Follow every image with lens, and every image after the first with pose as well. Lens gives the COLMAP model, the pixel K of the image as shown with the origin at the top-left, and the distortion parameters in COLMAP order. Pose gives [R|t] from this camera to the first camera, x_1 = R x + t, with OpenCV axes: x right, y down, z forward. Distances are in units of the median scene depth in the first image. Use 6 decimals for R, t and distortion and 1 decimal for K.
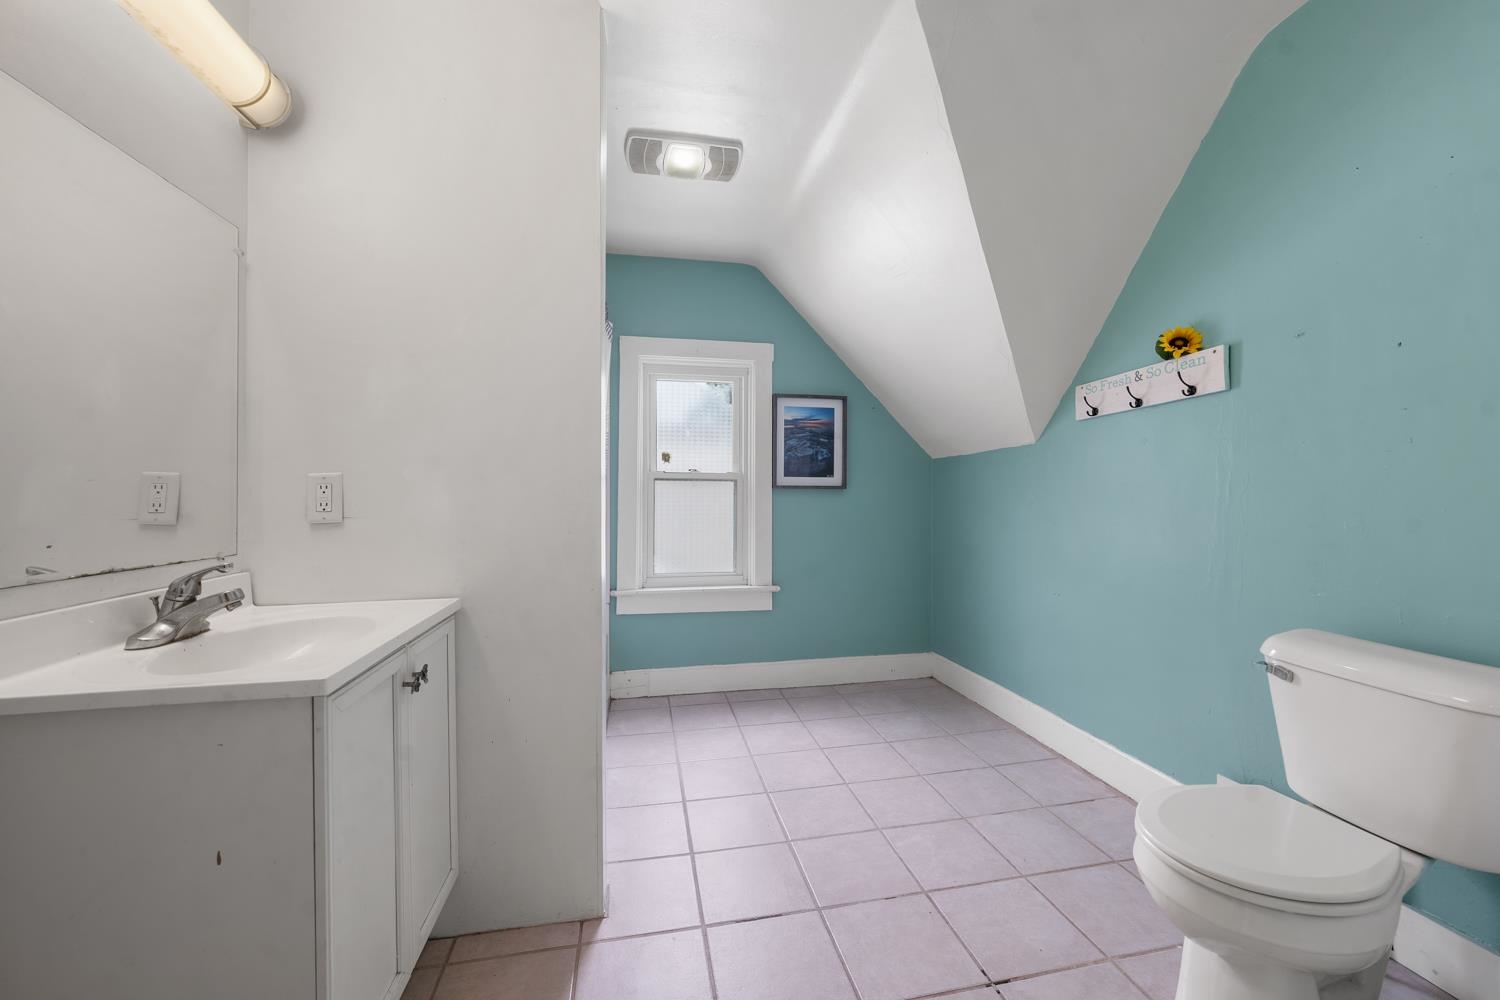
lens RADIAL K [[591.6, 0, 751.4], [0, 591.6, 500.4], [0, 0, 1]] dist [0.000959, 0.000071]
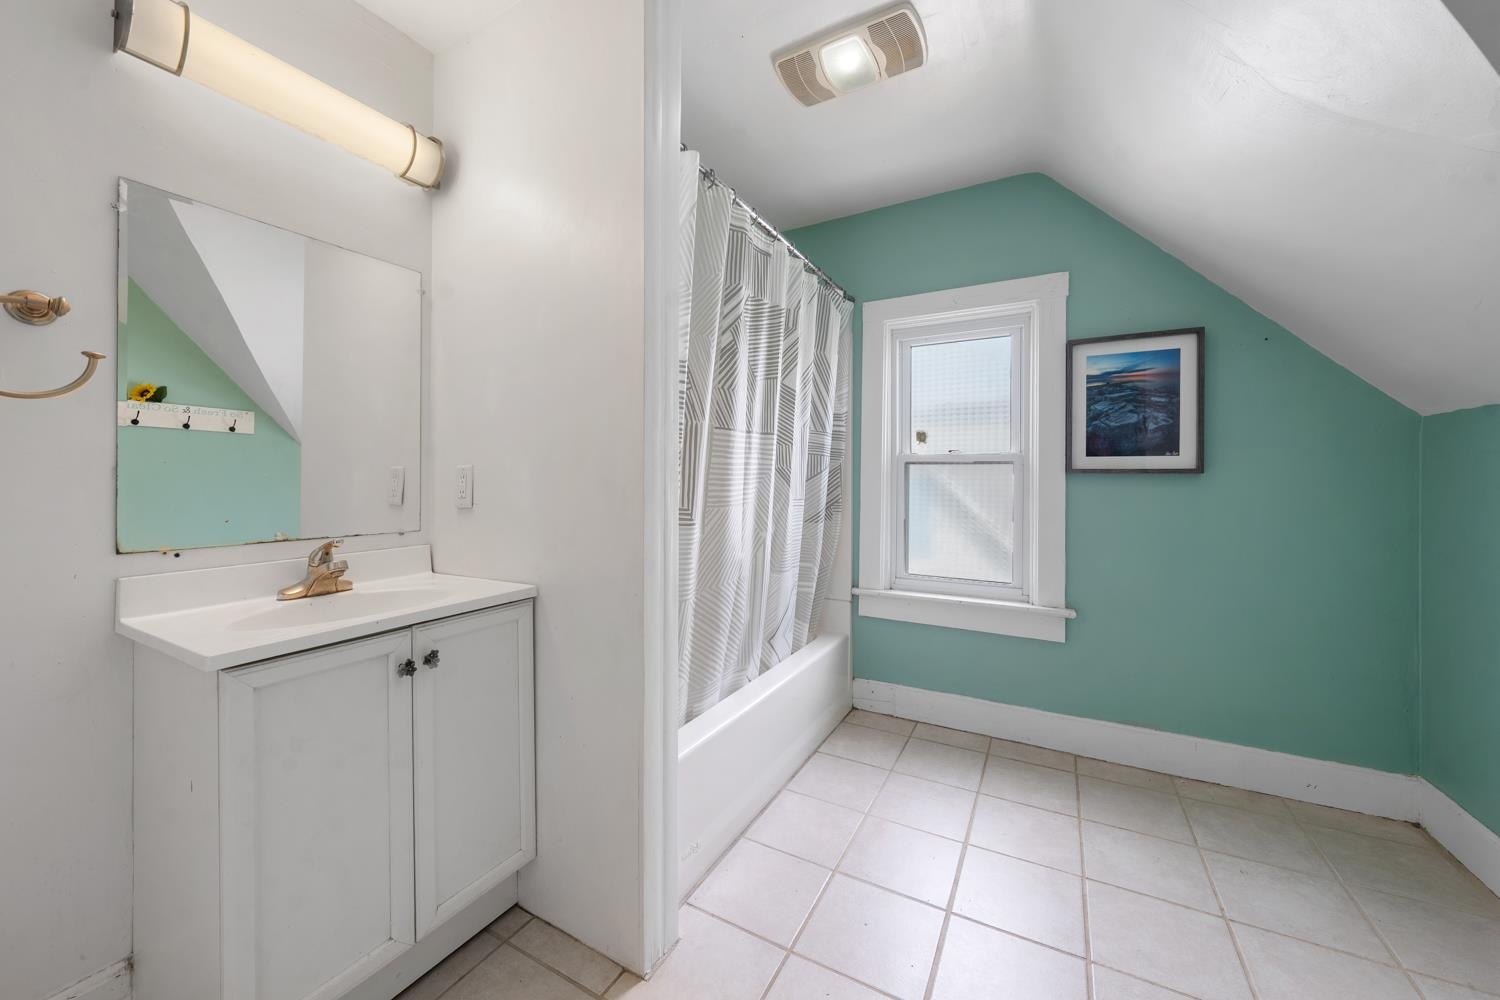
lens RADIAL K [[562.7, 0, 737.0], [0, 562.7, 481.7], [0, 0, 1]] dist [-0.000946, 0.000046]
pose [[0.755310, 0.005034, -0.655349, 0.181652], [-0.006764, 0.999977, -0.000115, -0.007349], [0.655333, 0.004519, 0.755326, 0.224222]]
